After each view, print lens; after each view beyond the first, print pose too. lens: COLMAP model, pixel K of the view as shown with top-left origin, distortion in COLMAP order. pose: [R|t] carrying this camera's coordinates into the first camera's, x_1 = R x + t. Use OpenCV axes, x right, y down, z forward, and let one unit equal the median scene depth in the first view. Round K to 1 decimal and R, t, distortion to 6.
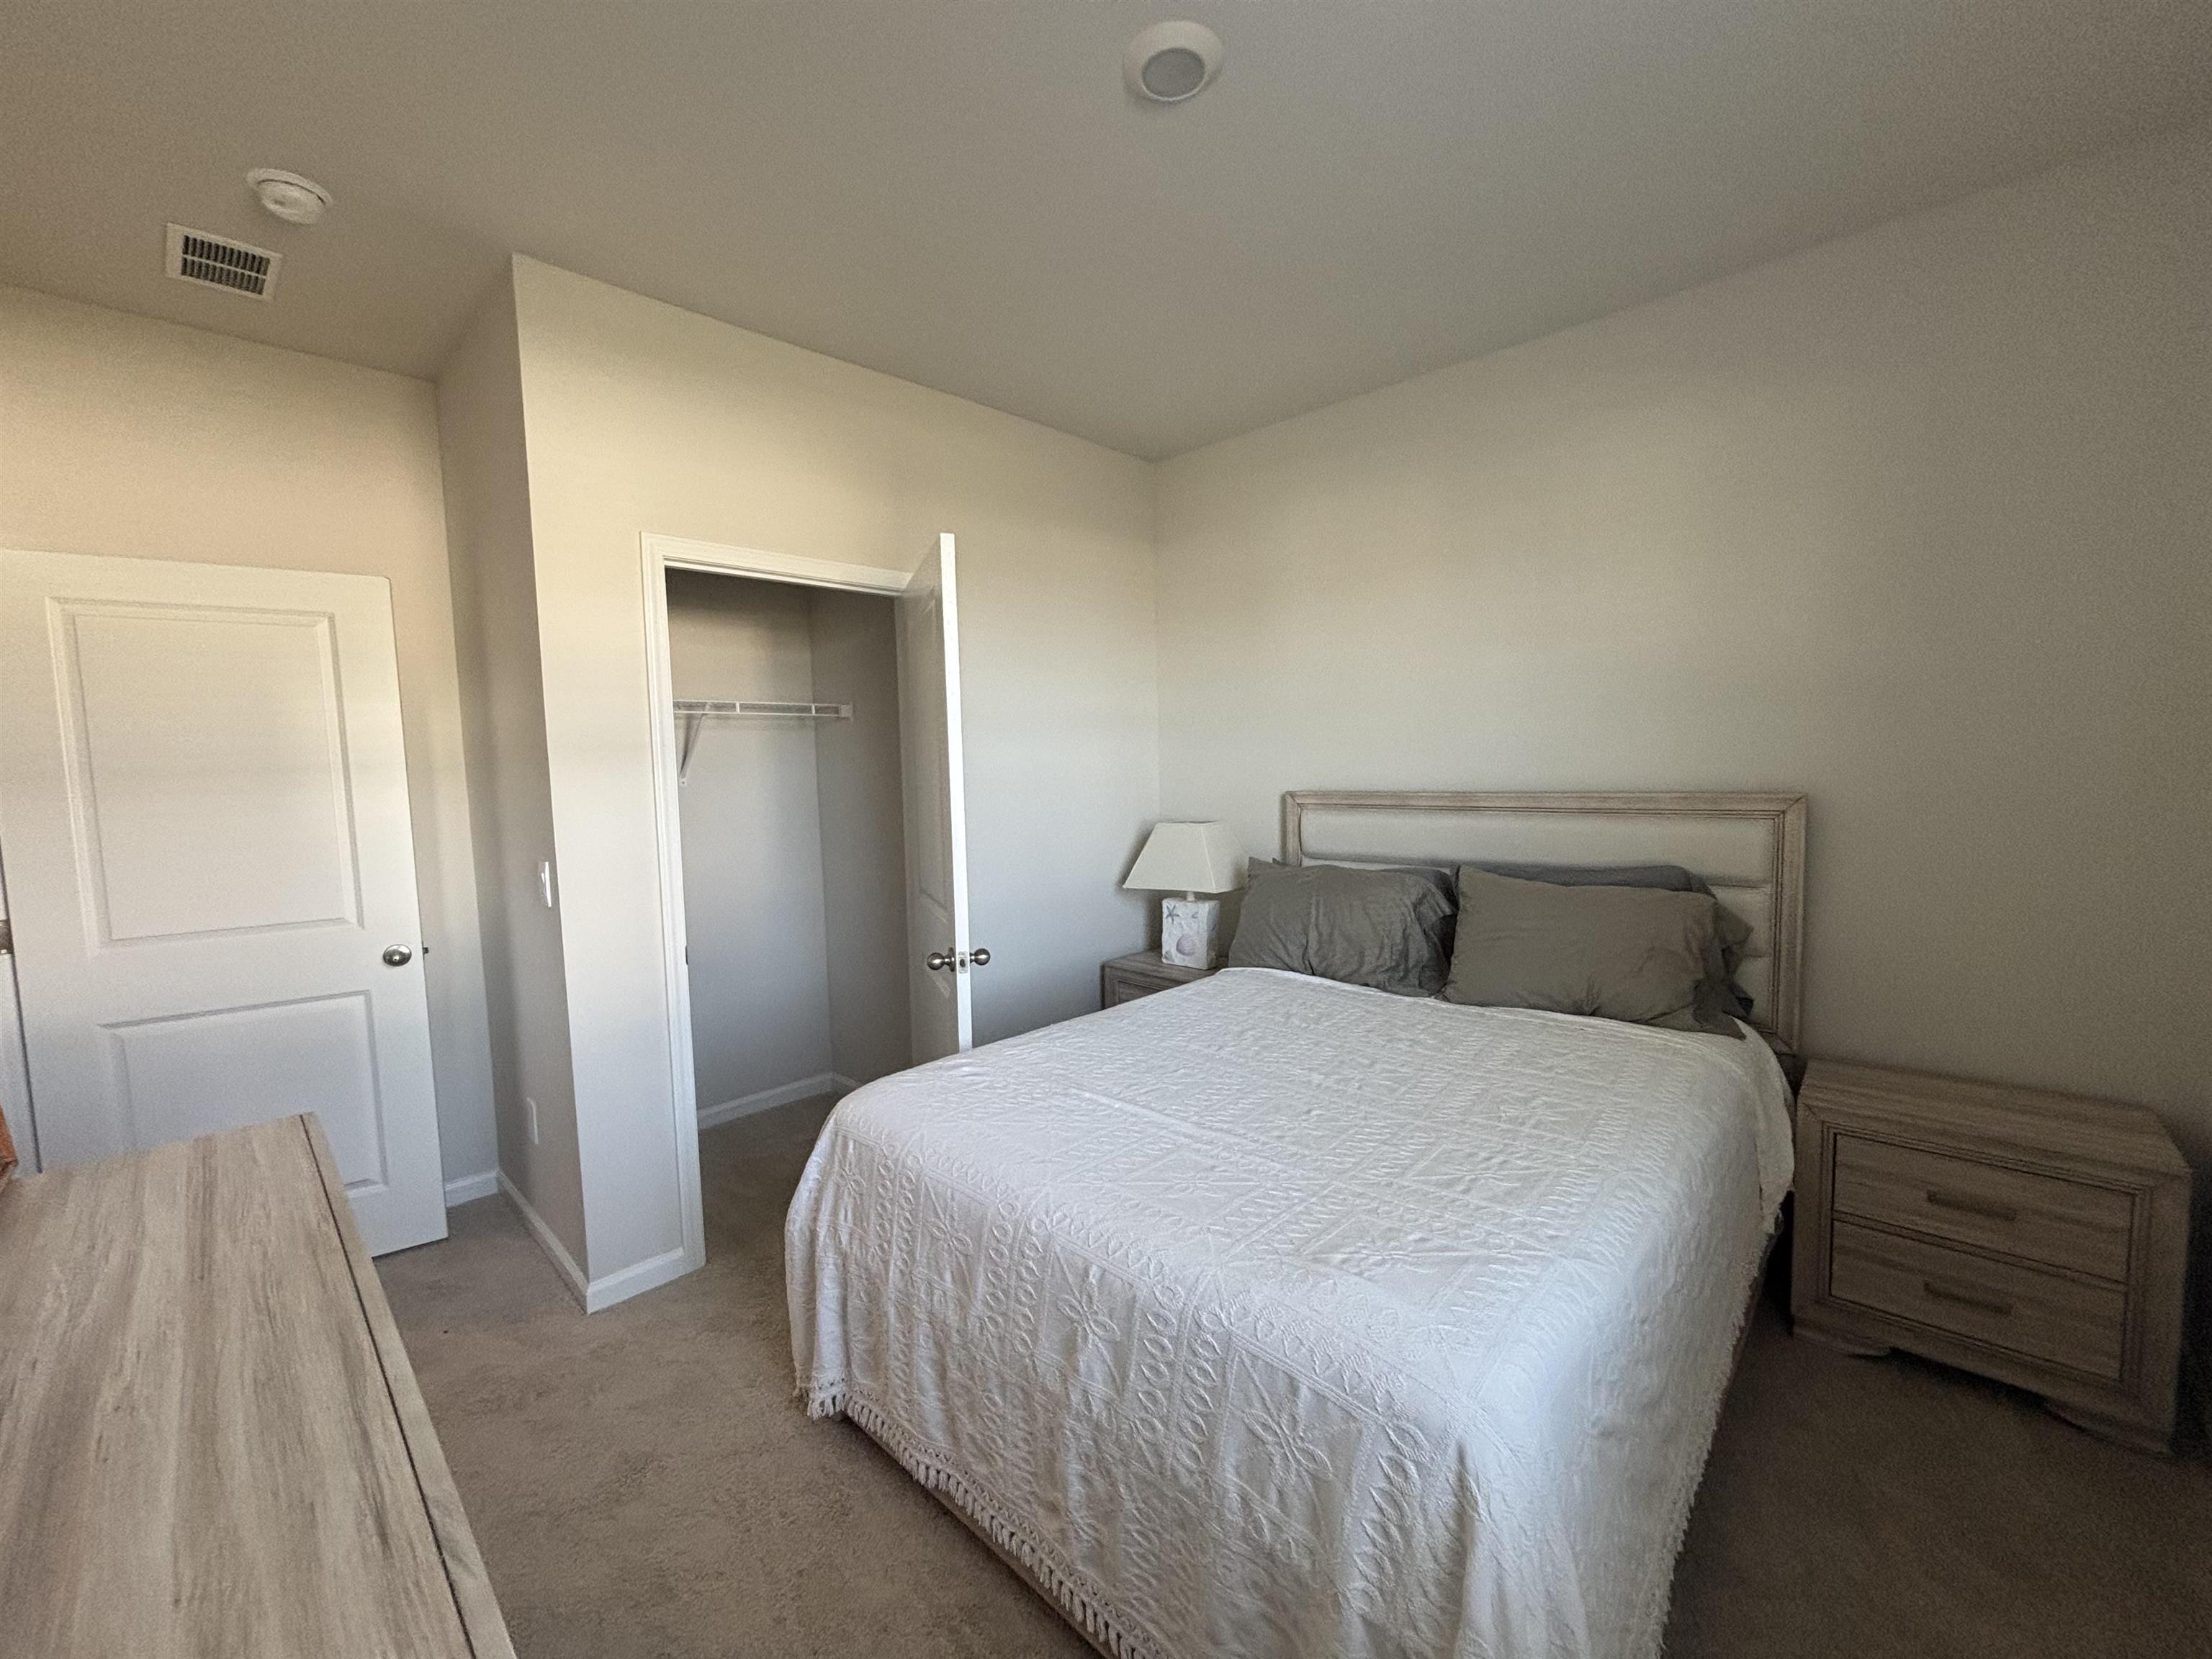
lens RADIAL K [[887.6, 0, 1115.0], [0, 887.6, 827.5], [0, 0, 1]] dist [-0.003443, -0.000389]
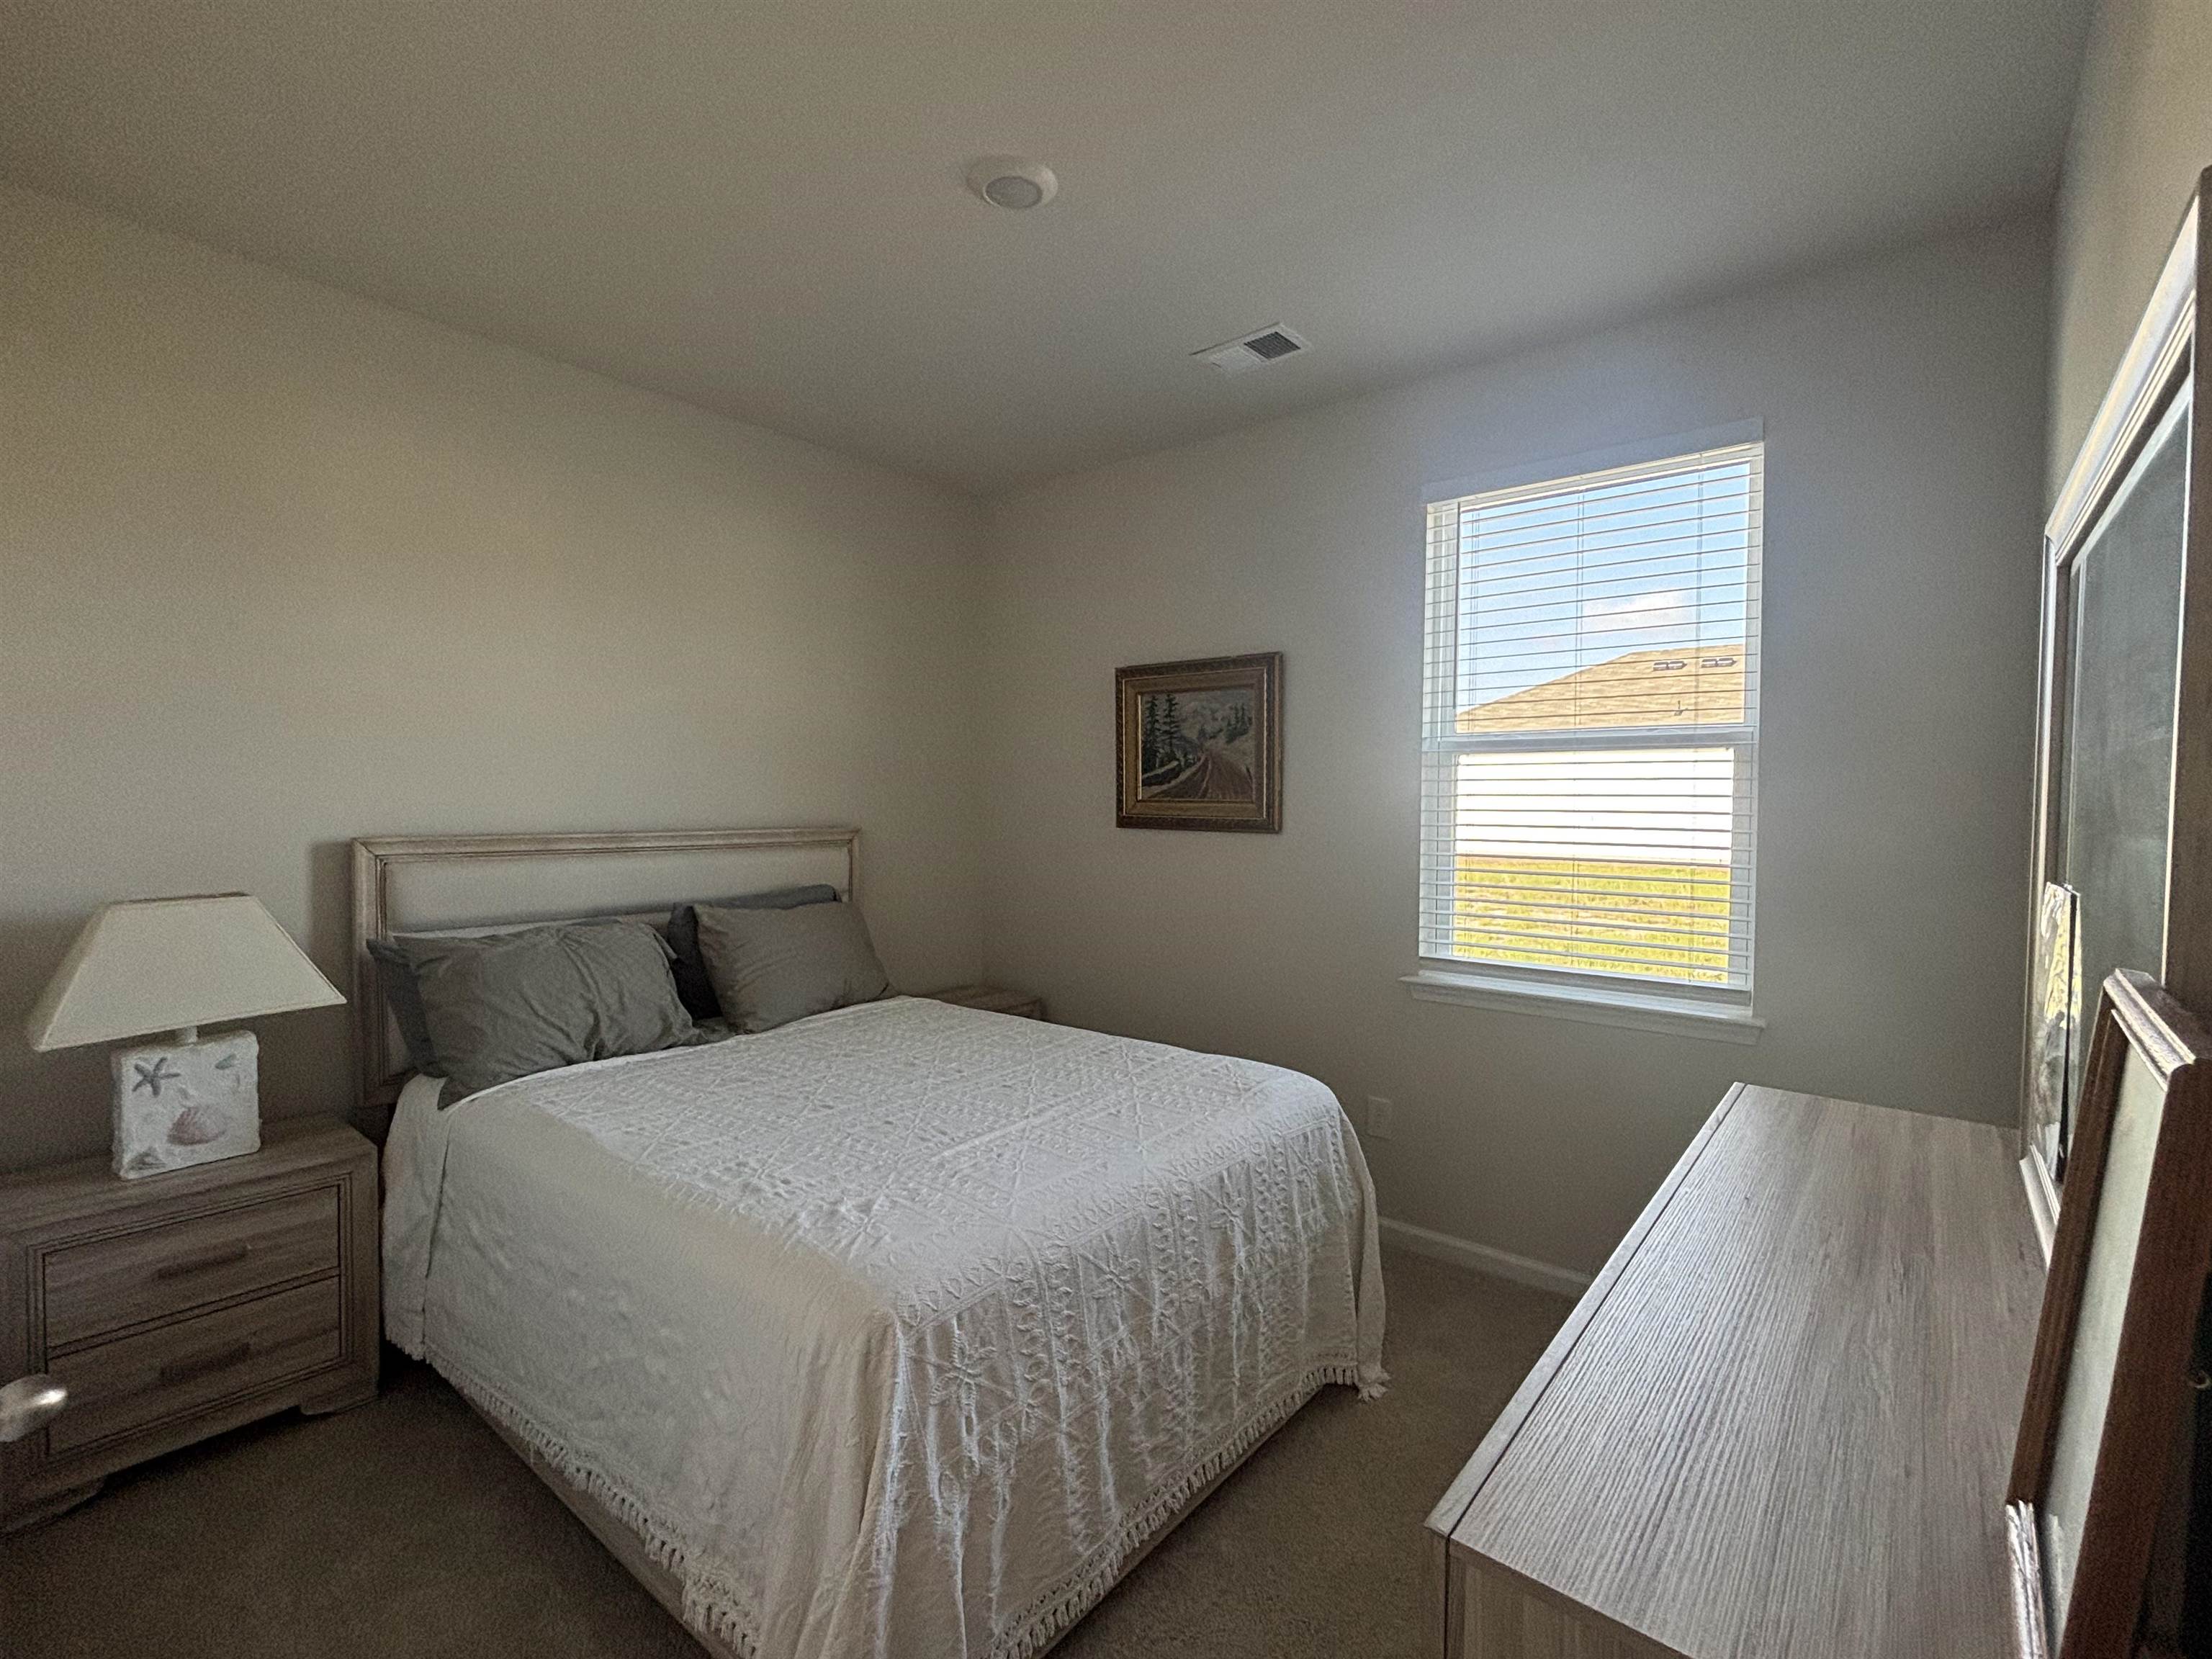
lens RADIAL K [[958.9, 0, 1113.4], [0, 958.9, 829.6], [0, 0, 1]] dist [0.005408, -0.000025]
pose [[-0.066687, -0.006117, 0.997755, -0.760250], [0.070563, 0.997449, 0.010832, -0.020446], [-0.995276, 0.071127, -0.066085, 0.649906]]
